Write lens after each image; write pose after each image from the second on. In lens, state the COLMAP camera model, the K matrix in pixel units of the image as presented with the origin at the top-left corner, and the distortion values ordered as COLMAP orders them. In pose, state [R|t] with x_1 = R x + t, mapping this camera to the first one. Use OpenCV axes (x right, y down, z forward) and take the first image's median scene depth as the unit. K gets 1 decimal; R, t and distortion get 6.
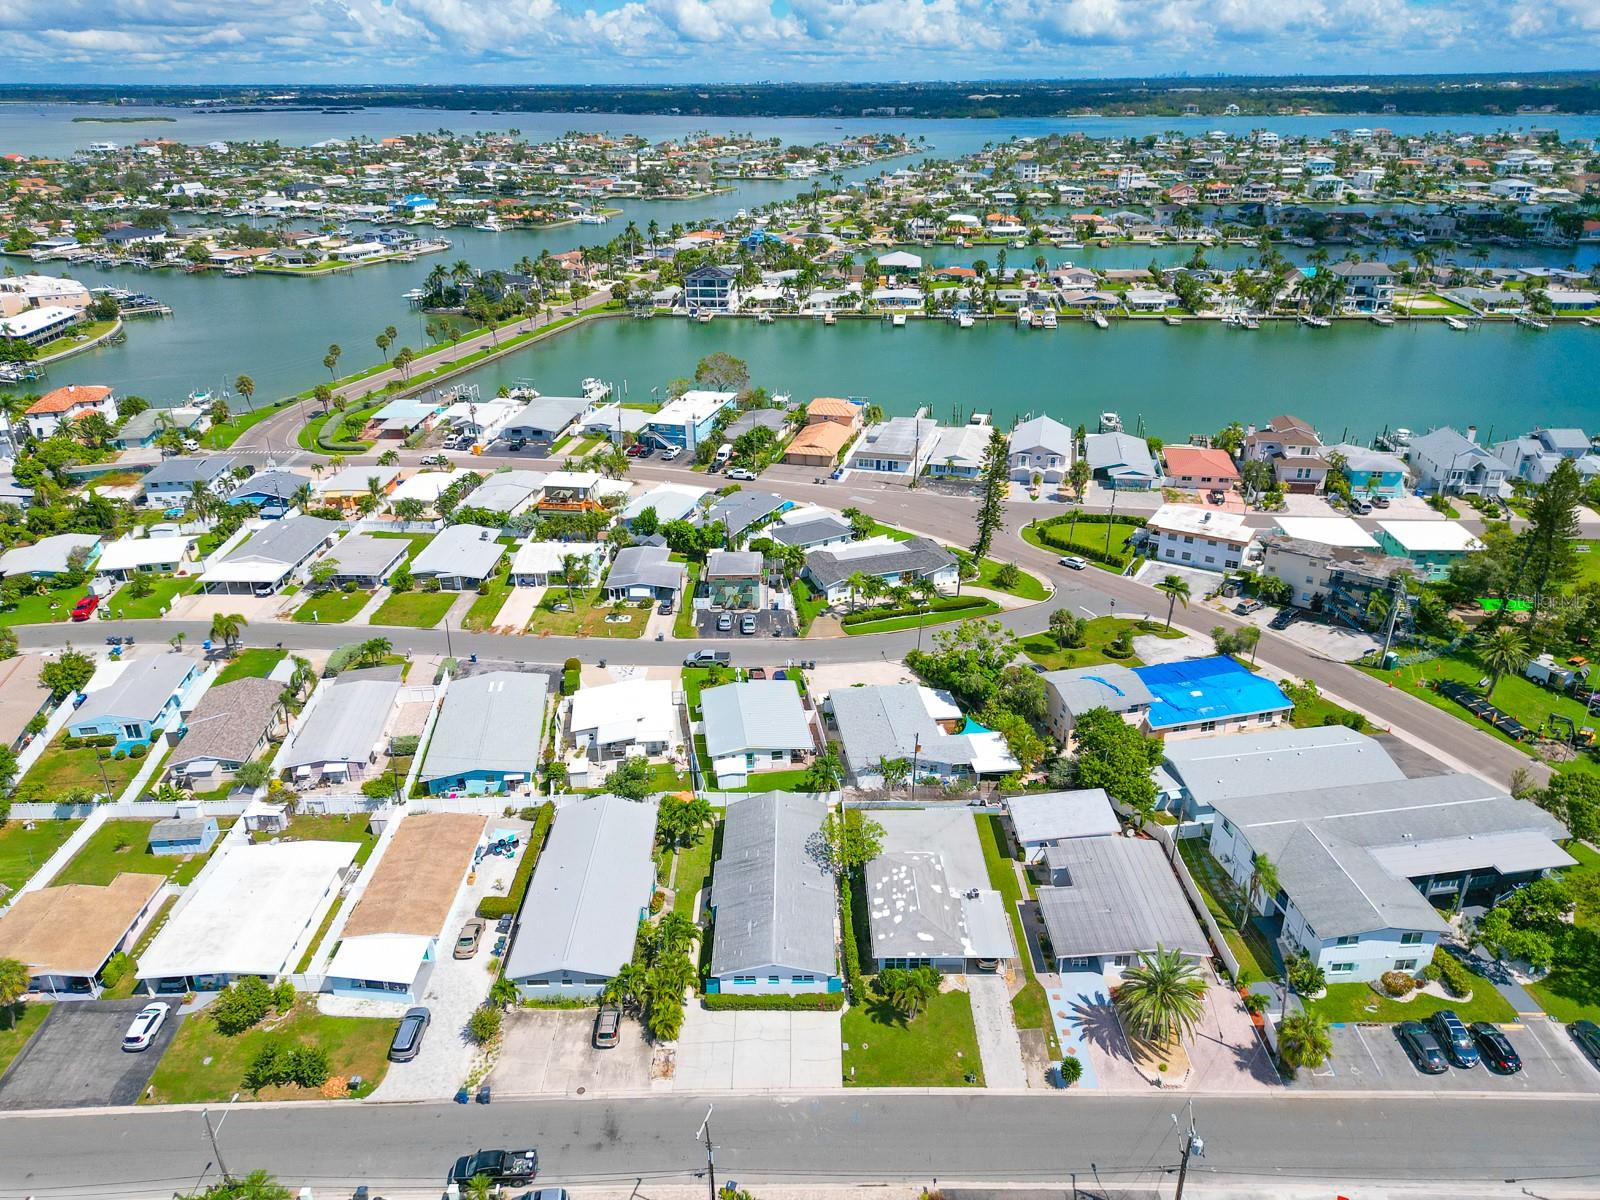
lens RADIAL K [[1113.5, 0, 800.0], [0, 1113.5, 600.0], [0, 0, 1]] dist [0.101731, -0.118411]
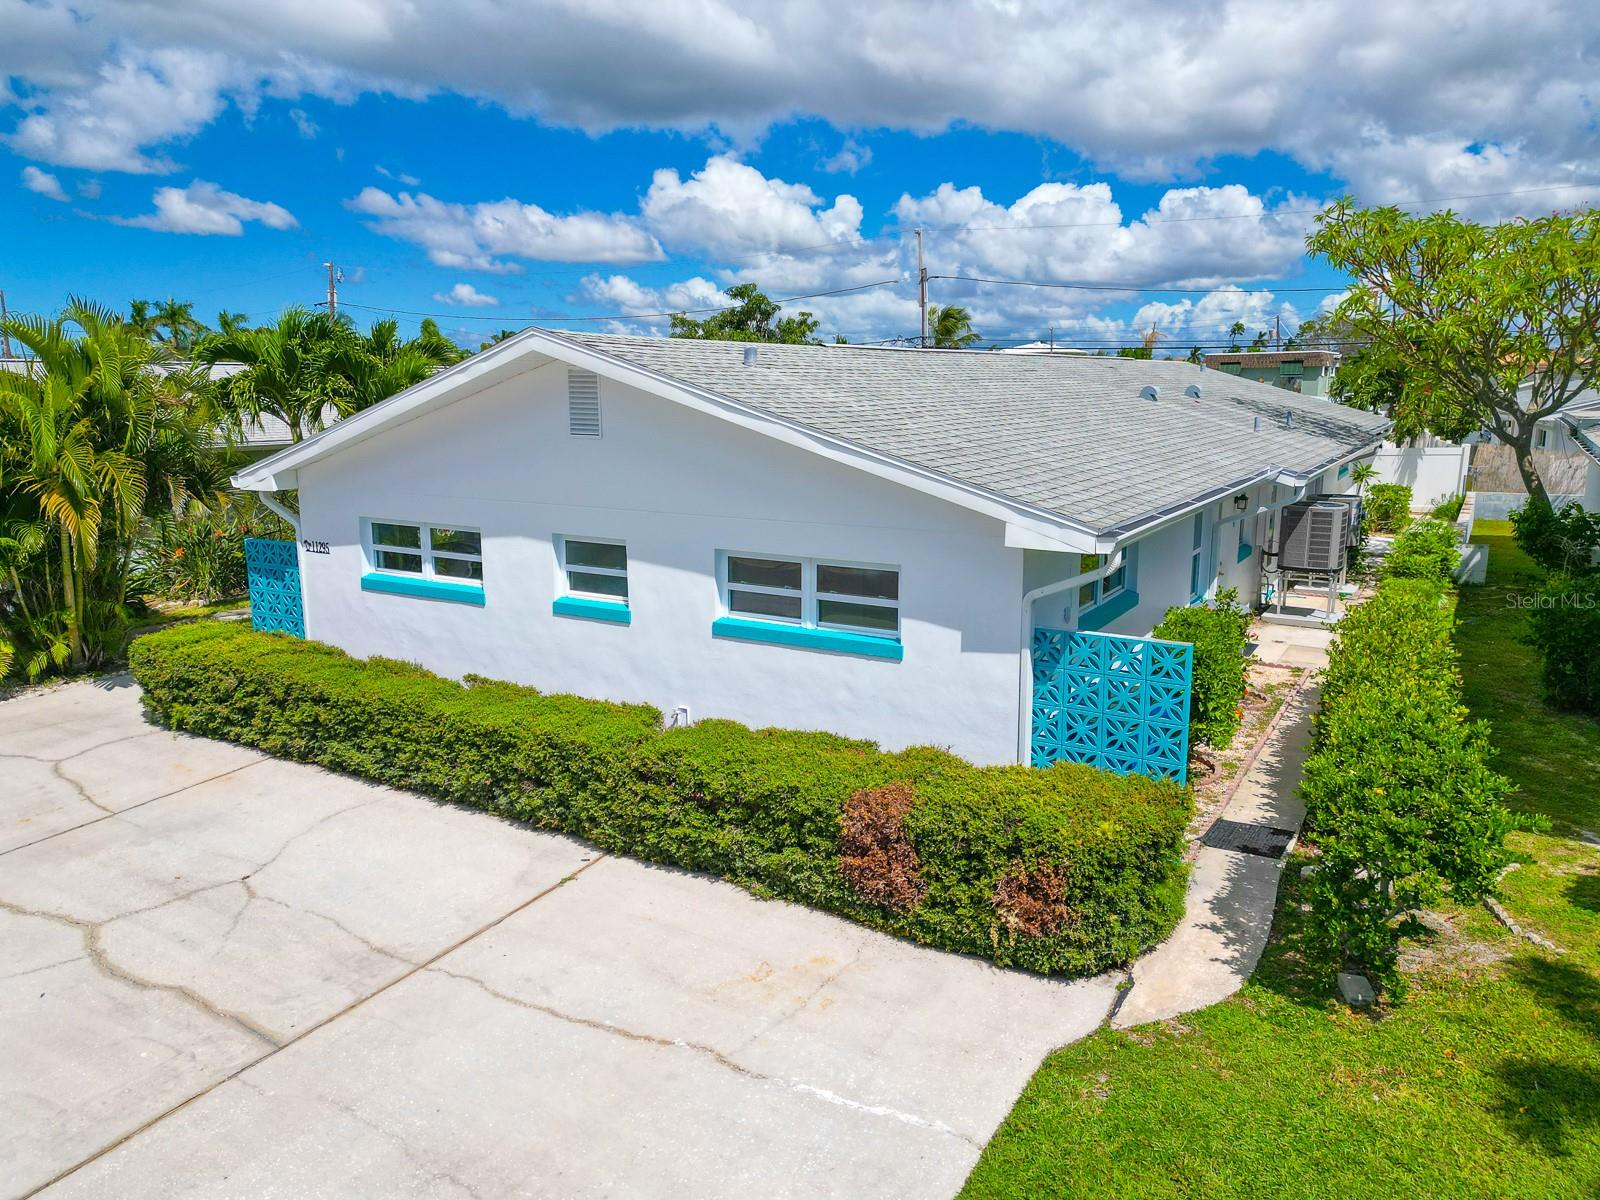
lens RADIAL K [[1113.5, 0, 800.0], [0, 1113.5, 600.0], [0, 0, 1]] dist [0.101731, -0.118411]
pose [[0.857068, 0.115083, -0.502185, 0.053779], [-0.218672, 0.963836, -0.152324, 0.351850], [0.466494, 0.240366, 0.851239, 0.909167]]
